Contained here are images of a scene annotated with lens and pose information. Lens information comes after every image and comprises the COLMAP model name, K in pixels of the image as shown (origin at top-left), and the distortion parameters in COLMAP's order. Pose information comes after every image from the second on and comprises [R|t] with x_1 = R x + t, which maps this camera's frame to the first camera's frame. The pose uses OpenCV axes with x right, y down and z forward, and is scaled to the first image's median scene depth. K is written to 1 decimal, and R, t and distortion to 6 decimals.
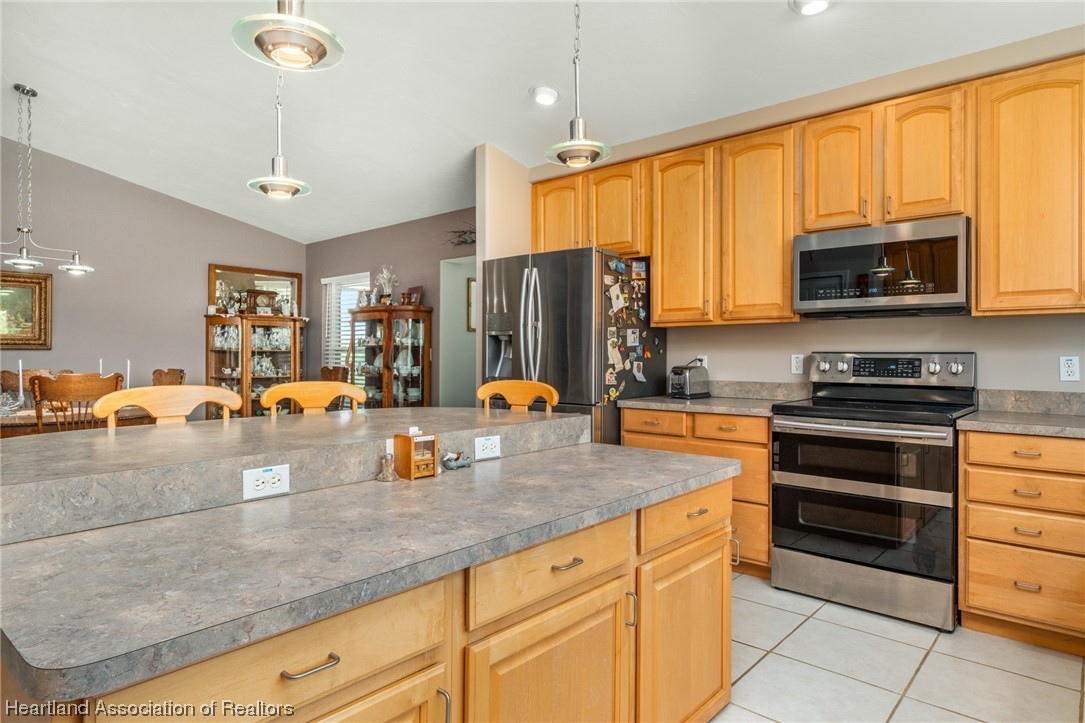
lens RADIAL K [[645.7, 0, 539.5], [0, 645.7, 353.6], [0, 0, 1]] dist [0.002943, 0.000206]
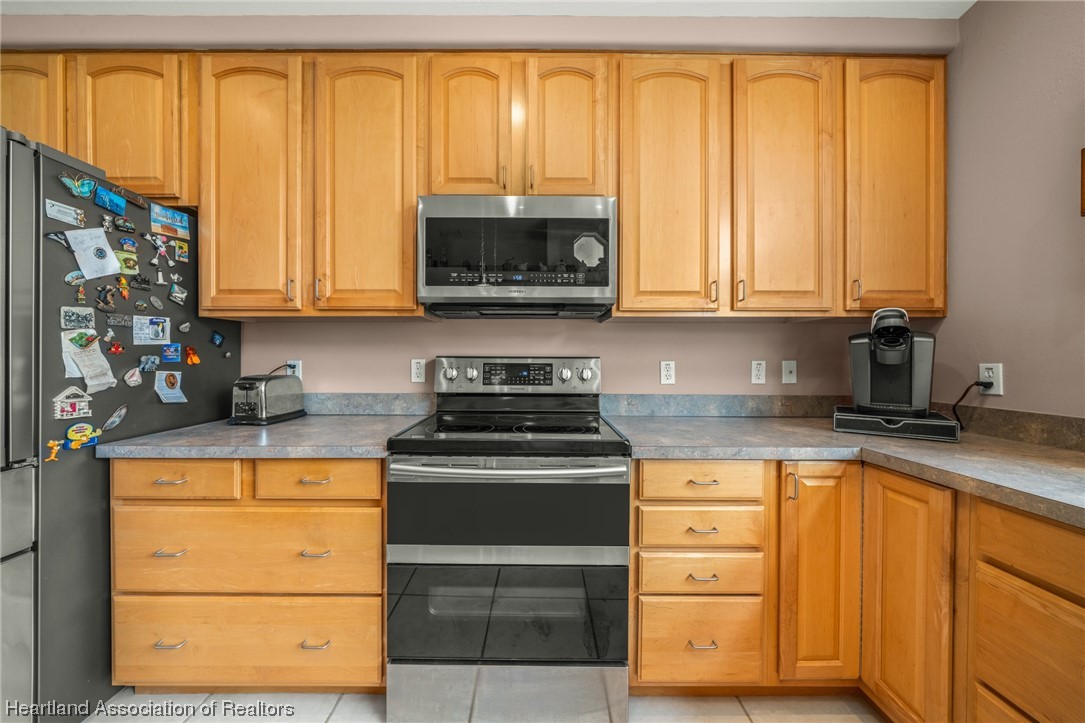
lens RADIAL K [[400.6, 0, 542.5], [0, 400.6, 361.5], [0, 0, 1]] dist [-0.007703, -0.000016]
pose [[0.758515, -0.005418, 0.651633, 0.188660], [-0.002412, 0.999935, 0.011121, -0.001617], [-0.651651, -0.010007, 0.758453, 0.516973]]
